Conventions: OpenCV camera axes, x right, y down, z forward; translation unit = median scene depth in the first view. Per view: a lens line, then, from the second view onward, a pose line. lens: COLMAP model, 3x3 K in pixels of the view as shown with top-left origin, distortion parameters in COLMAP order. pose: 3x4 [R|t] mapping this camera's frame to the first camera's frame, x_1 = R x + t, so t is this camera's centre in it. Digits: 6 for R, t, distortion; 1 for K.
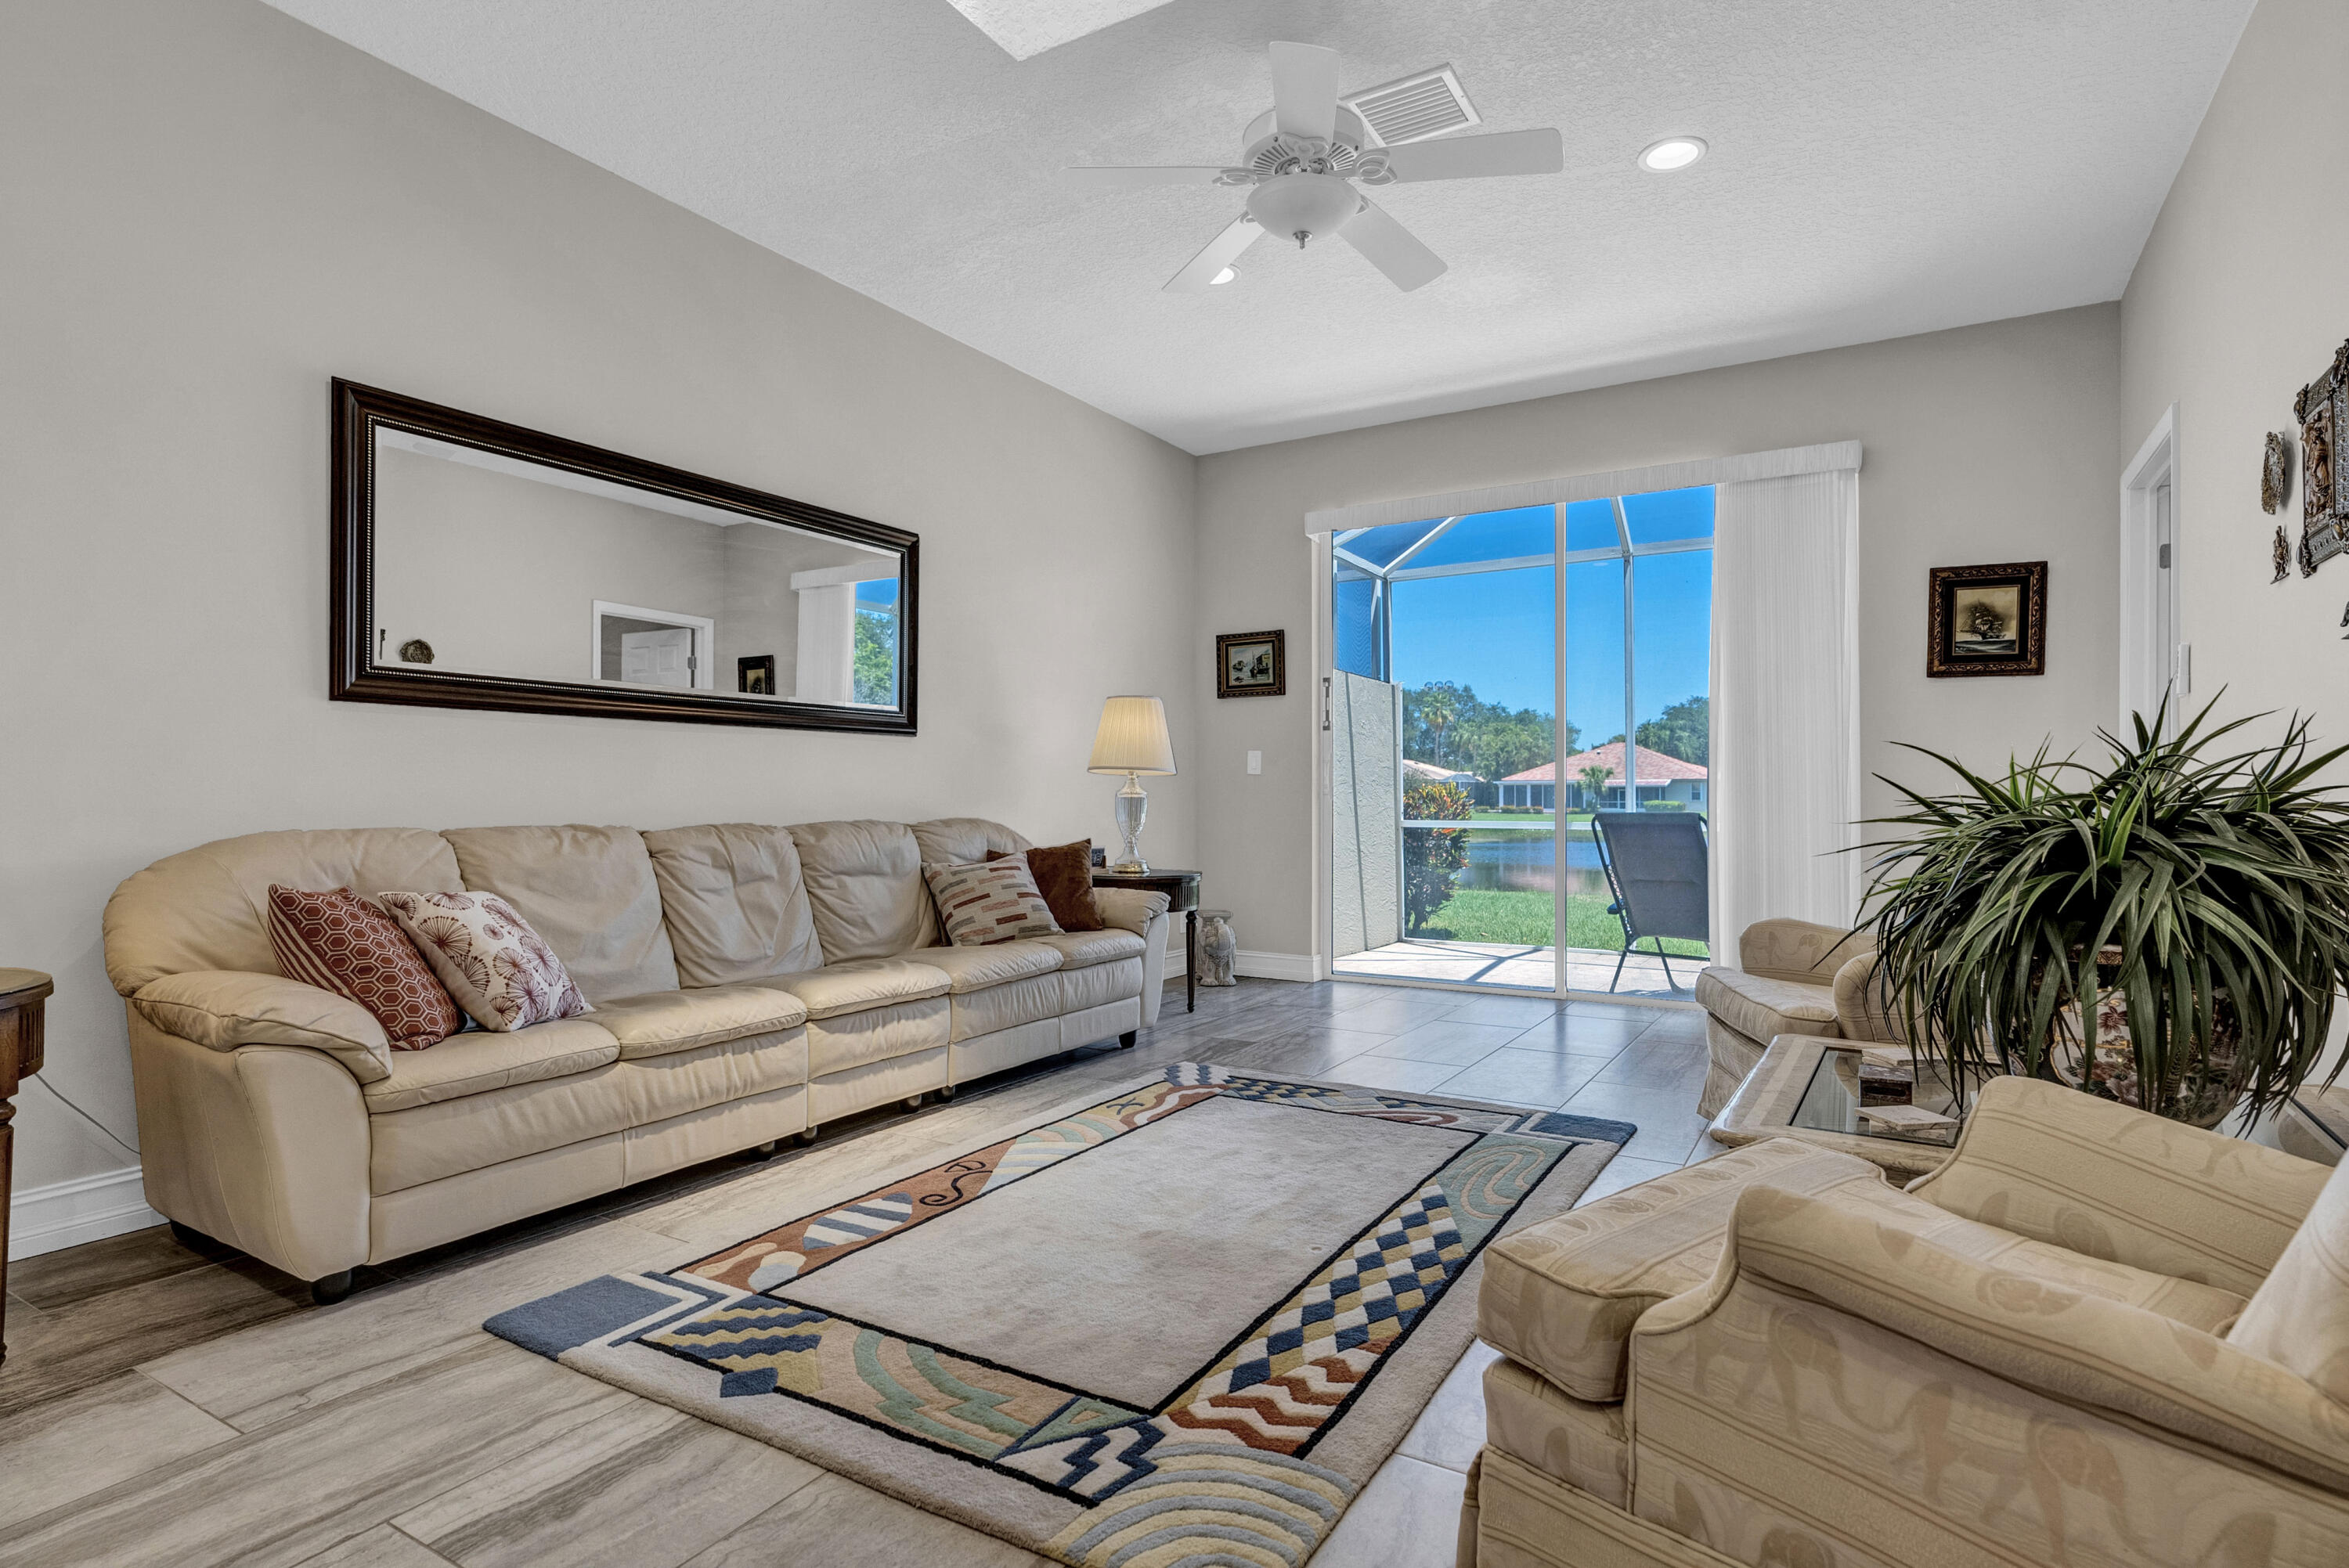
lens RADIAL K [[1194.4, 0, 1166.0], [0, 1194.4, 780.9], [0, 0, 1]] dist [-0.010261, 0.004950]
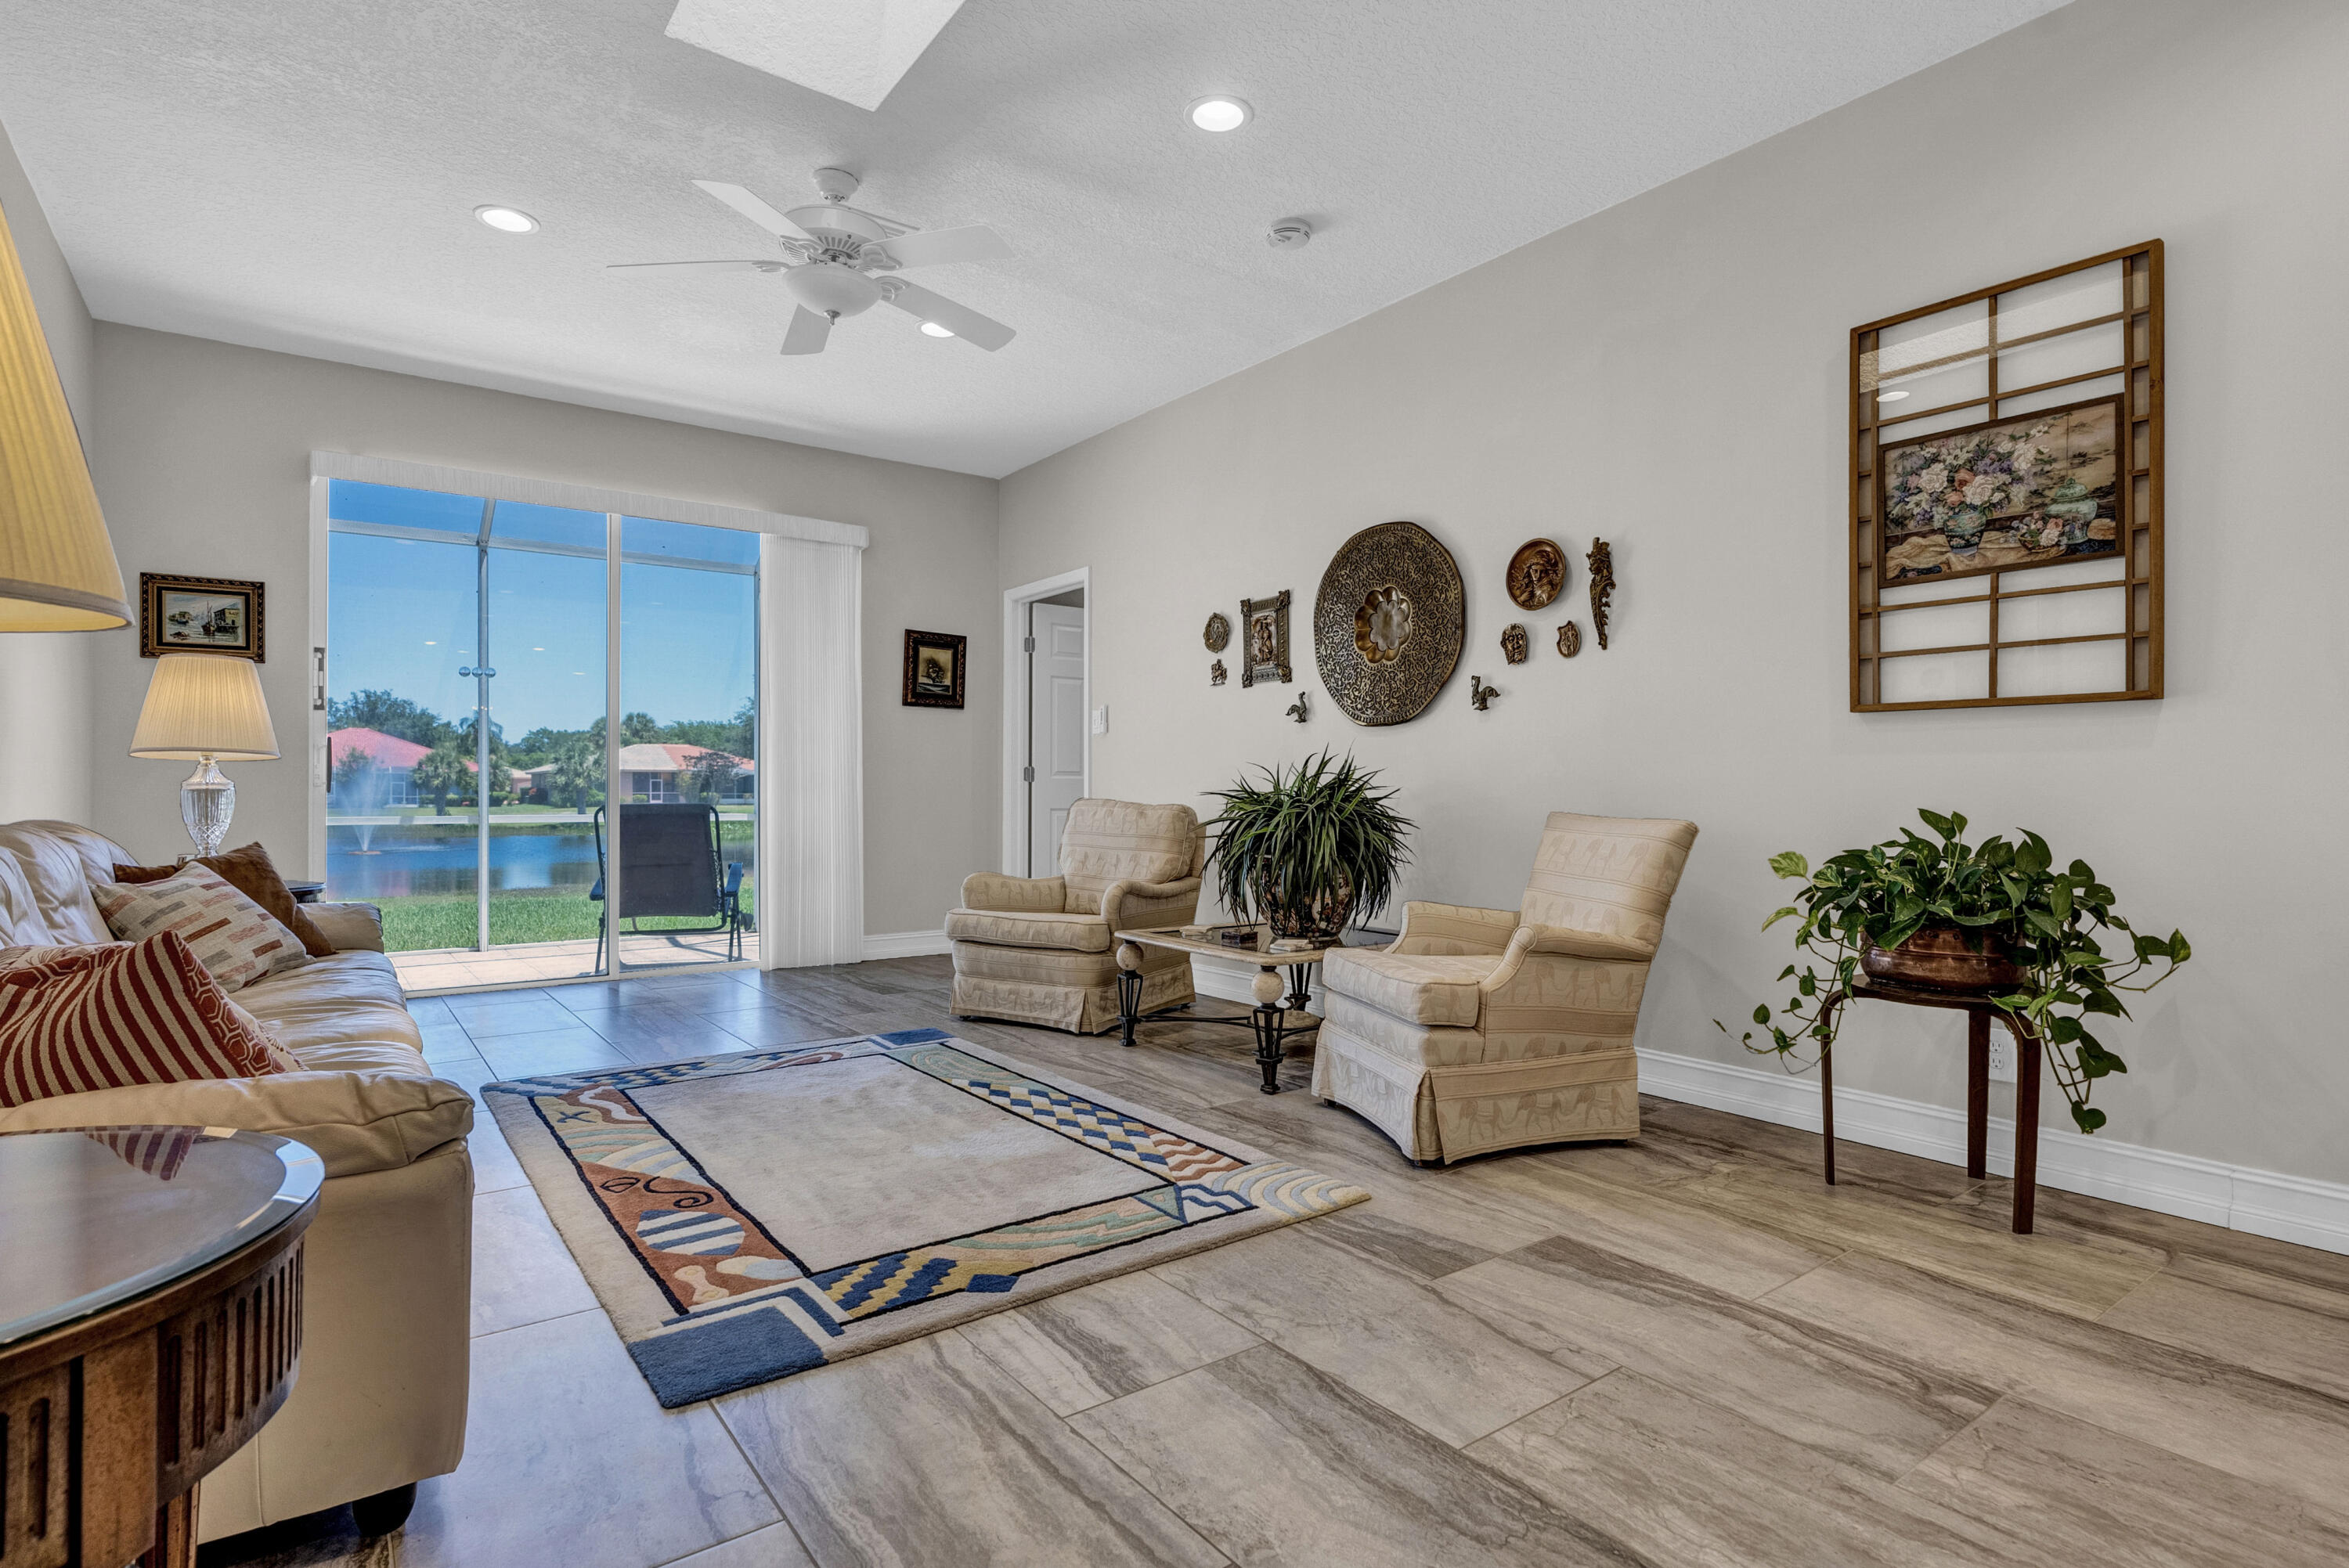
lens RADIAL K [[1194.4, 0, 1192.9], [0, 1194.4, 783.4], [0, 0, 1]] dist [-0.010261, 0.004950]
pose [[0.371672, 0.006166, 0.928344, -0.913881], [-0.014702, 0.999892, -0.000755, 0.002362], [-0.928248, -0.013368, 0.371722, 0.247926]]
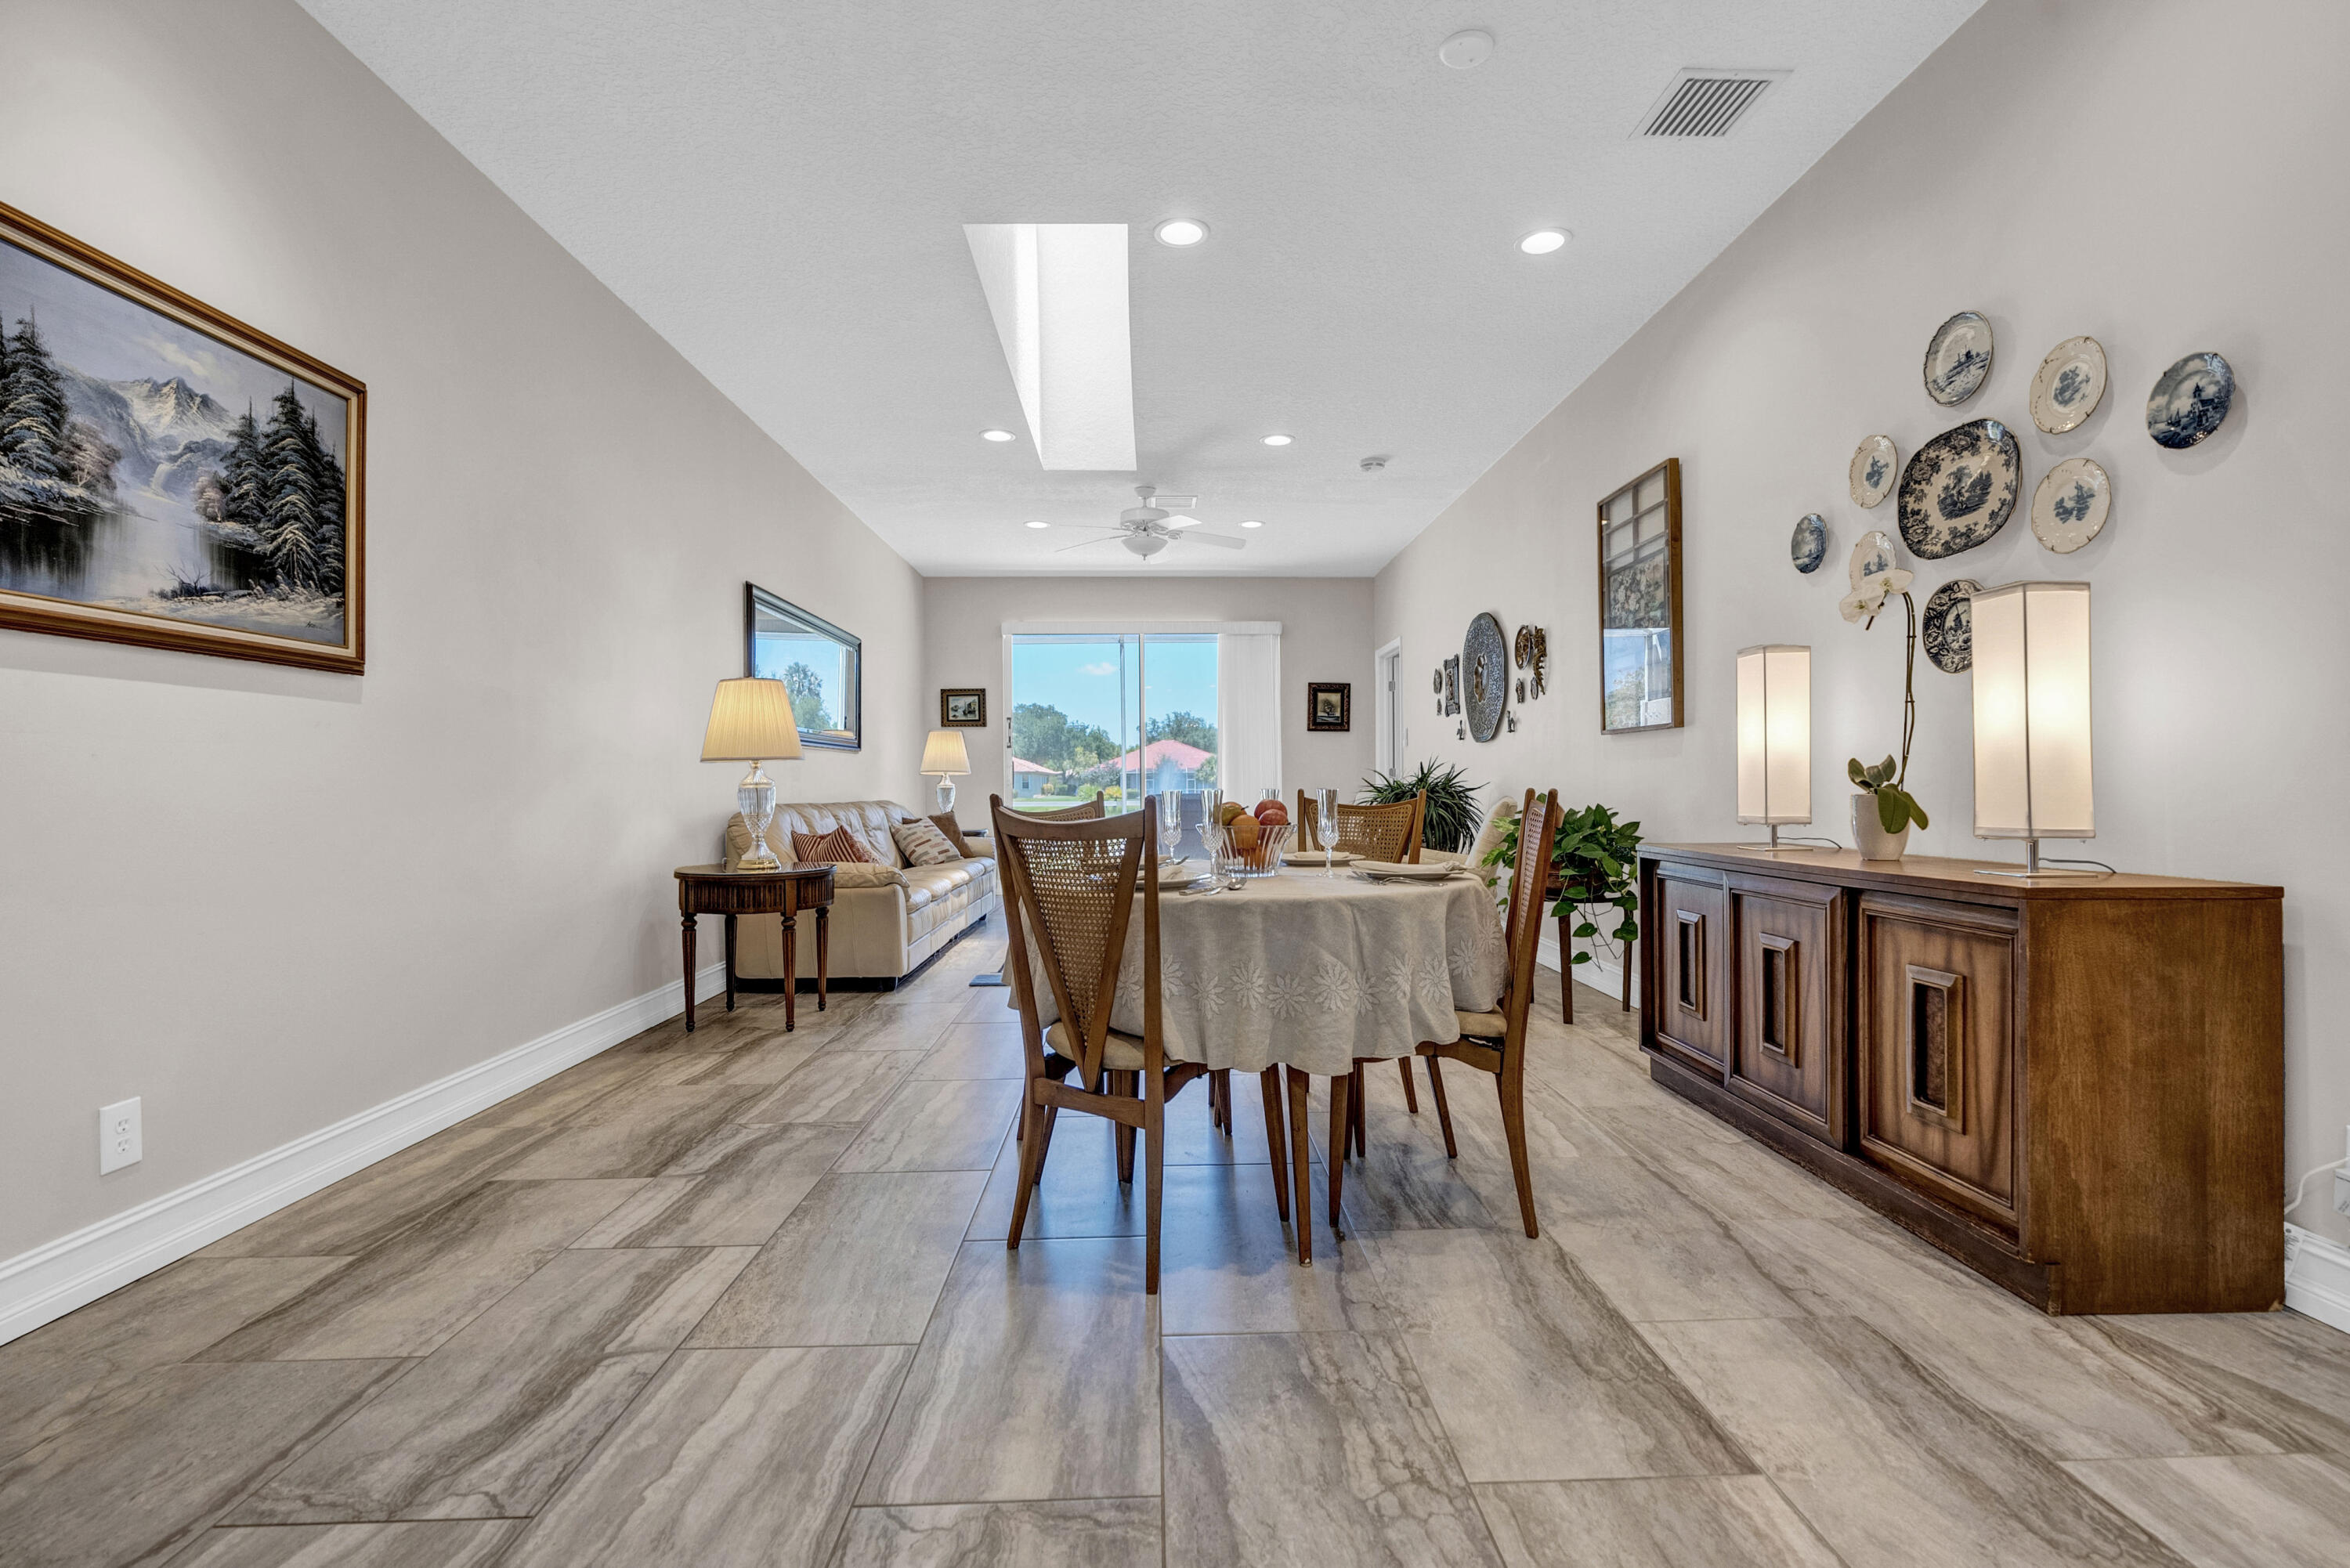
lens RADIAL K [[1077.9, 0, 1180.6], [0, 1077.9, 780.9], [0, 0, 1]] dist [-0.007299, 0.003998]
pose [[0.837479, -0.004283, 0.546452, -1.102807], [-0.000090, 0.999968, 0.007975, -0.016516], [-0.546469, -0.006728, 0.837452, -0.937663]]
